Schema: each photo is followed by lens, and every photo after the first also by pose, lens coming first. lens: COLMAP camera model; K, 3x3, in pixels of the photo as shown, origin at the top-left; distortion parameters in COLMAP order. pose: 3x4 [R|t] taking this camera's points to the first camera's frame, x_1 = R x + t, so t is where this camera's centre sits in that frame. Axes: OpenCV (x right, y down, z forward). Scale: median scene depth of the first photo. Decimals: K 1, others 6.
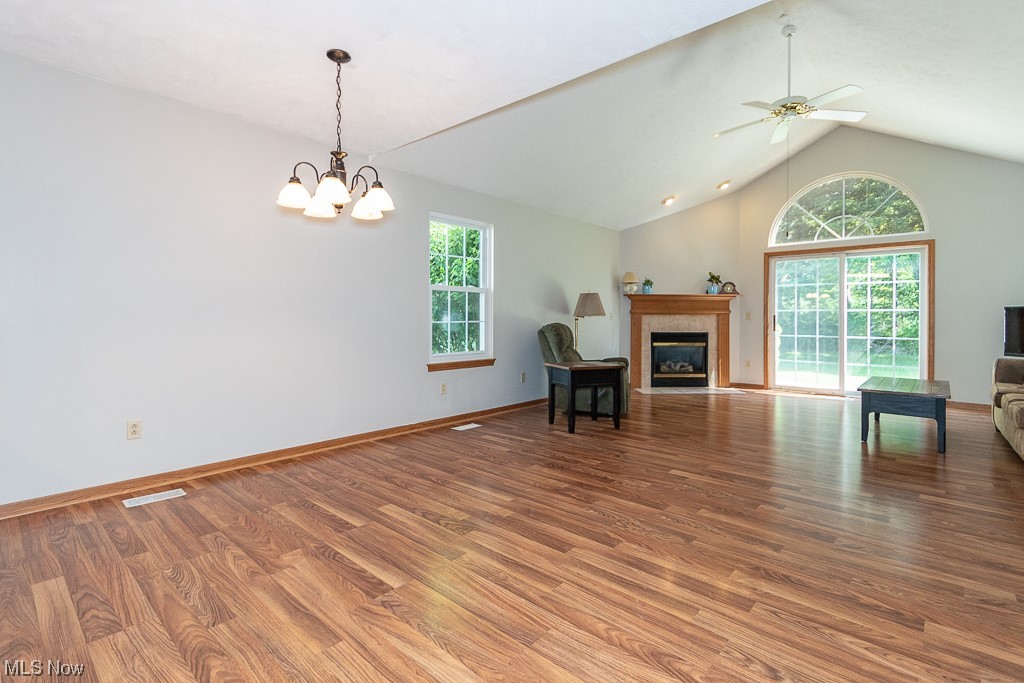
lens RADIAL K [[476.9, 0, 509.5], [0, 476.9, 321.6], [0, 0, 1]] dist [0.008591, -0.000321]
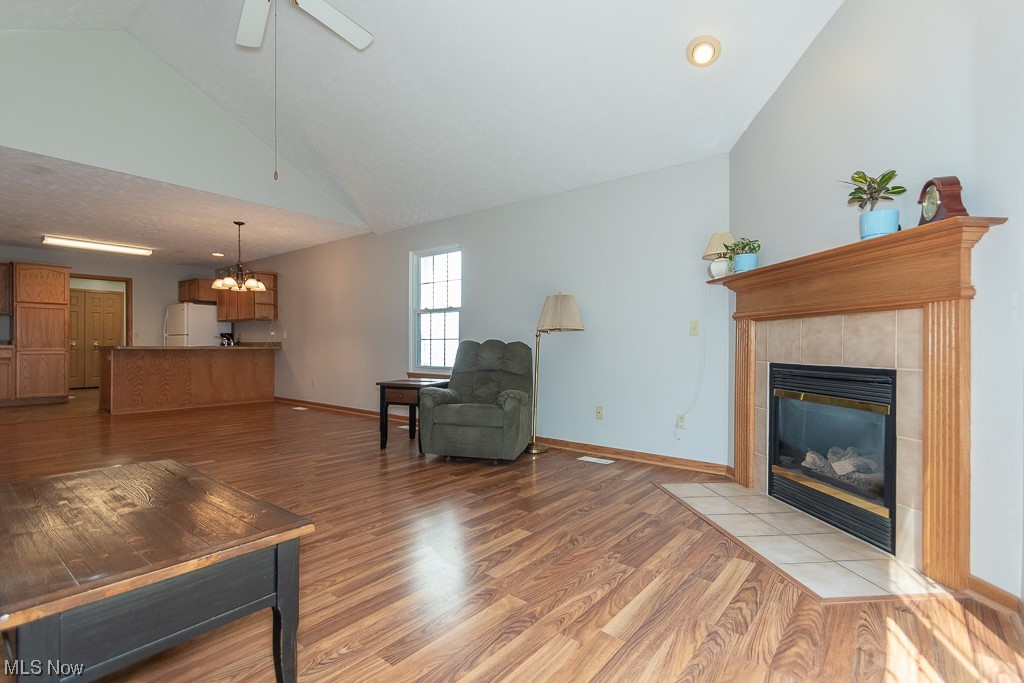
lens RADIAL K [[482.4, 0, 512.7], [0, 482.4, 346.4], [0, 0, 1]] dist [-0.000067, -0.001616]
pose [[0.056188, -0.000189, -0.998420, 0.845290], [-0.012097, 0.999926, -0.000870, 0.013324], [0.998347, 0.012127, 0.056182, 0.902012]]
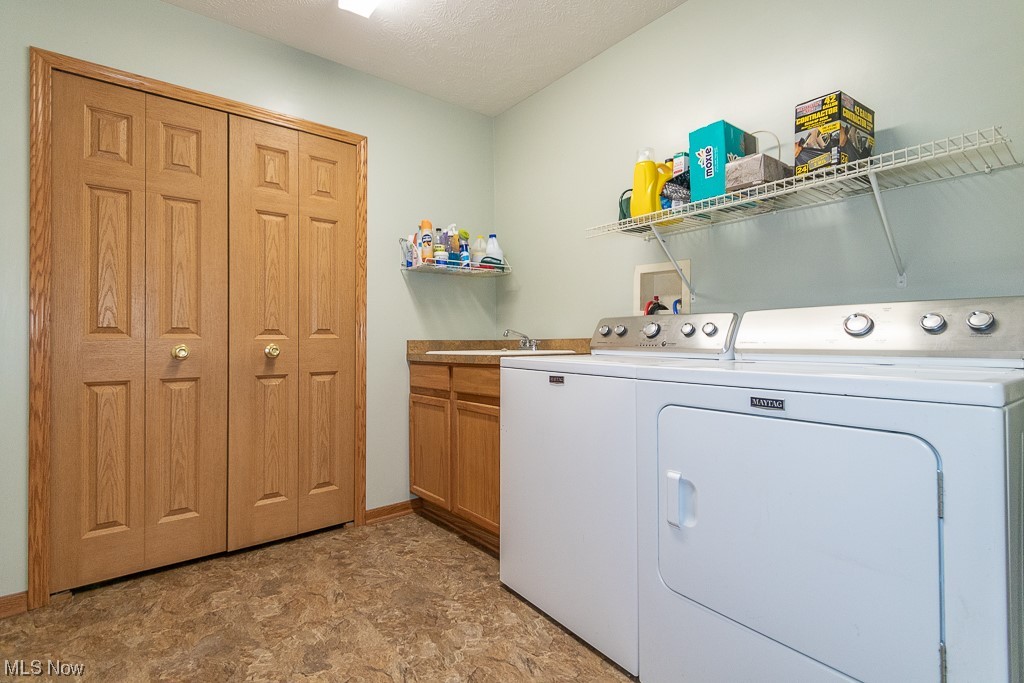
lens RADIAL K [[479.7, 0, 508.5], [0, 479.7, 337.2], [0, 0, 1]] dist [0.000089, -0.000207]
pose [[-0.159665, -0.009449, -0.987126, -0.562157], [-0.003060, 0.999954, -0.009077, 0.014035], [0.987167, 0.001571, -0.159687, -0.202203]]
